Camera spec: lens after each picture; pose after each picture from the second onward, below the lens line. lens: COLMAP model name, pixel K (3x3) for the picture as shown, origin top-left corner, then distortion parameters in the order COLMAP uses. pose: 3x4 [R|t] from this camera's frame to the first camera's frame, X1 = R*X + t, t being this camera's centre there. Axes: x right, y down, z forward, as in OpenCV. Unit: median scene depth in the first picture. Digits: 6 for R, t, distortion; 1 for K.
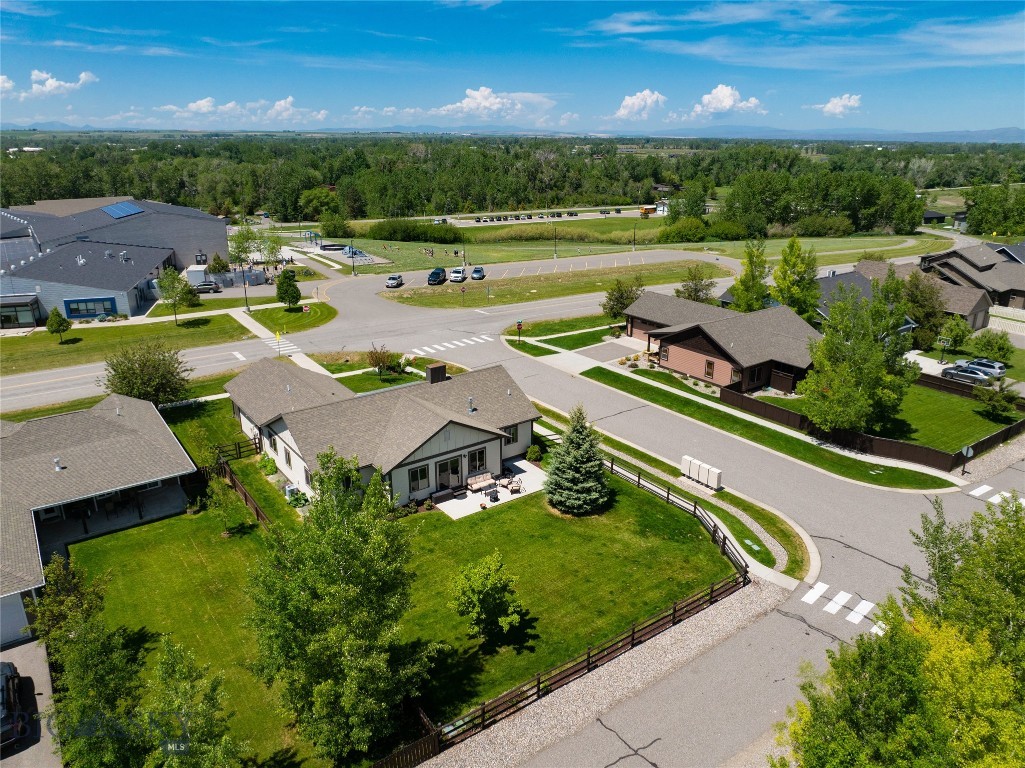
lens RADIAL K [[729.7, 0, 528.0], [0, 729.7, 350.2], [0, 0, 1]] dist [-0.052443, 0.025281]
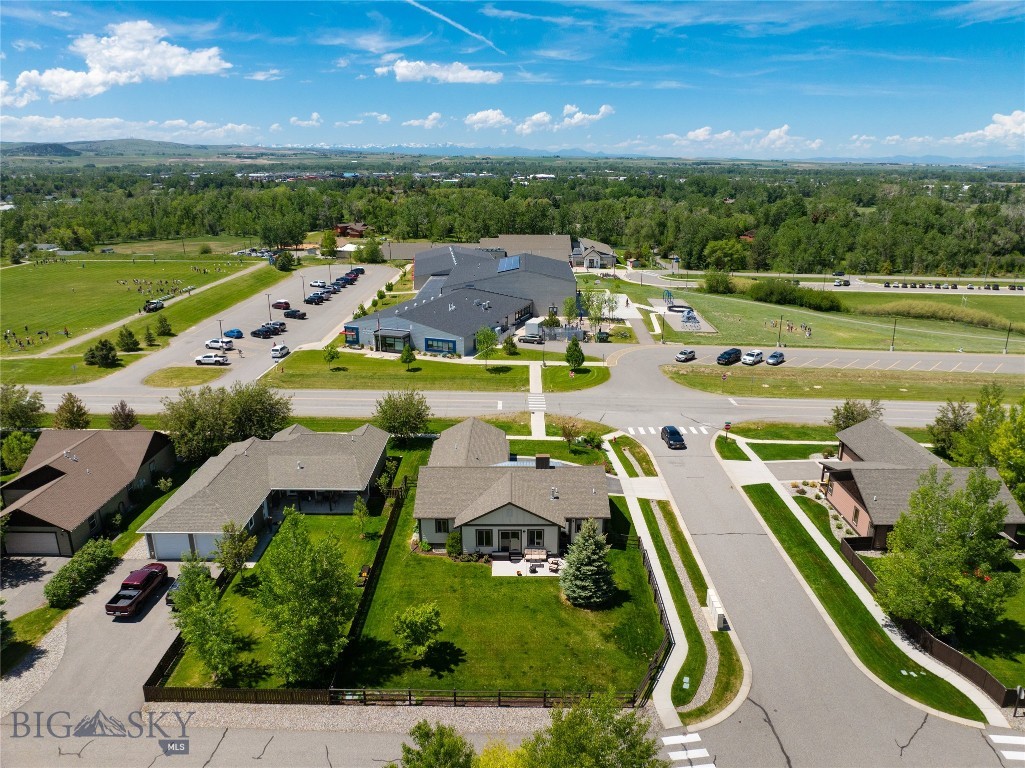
lens RADIAL K [[729.7, 0, 522.0], [0, 729.7, 379.6], [0, 0, 1]] dist [-0.052443, 0.025281]
pose [[0.805717, 0.171790, -0.566841, 0.334333], [-0.171182, 0.983714, 0.054809, -0.106536], [0.567025, 0.052873, 0.822002, -0.043610]]
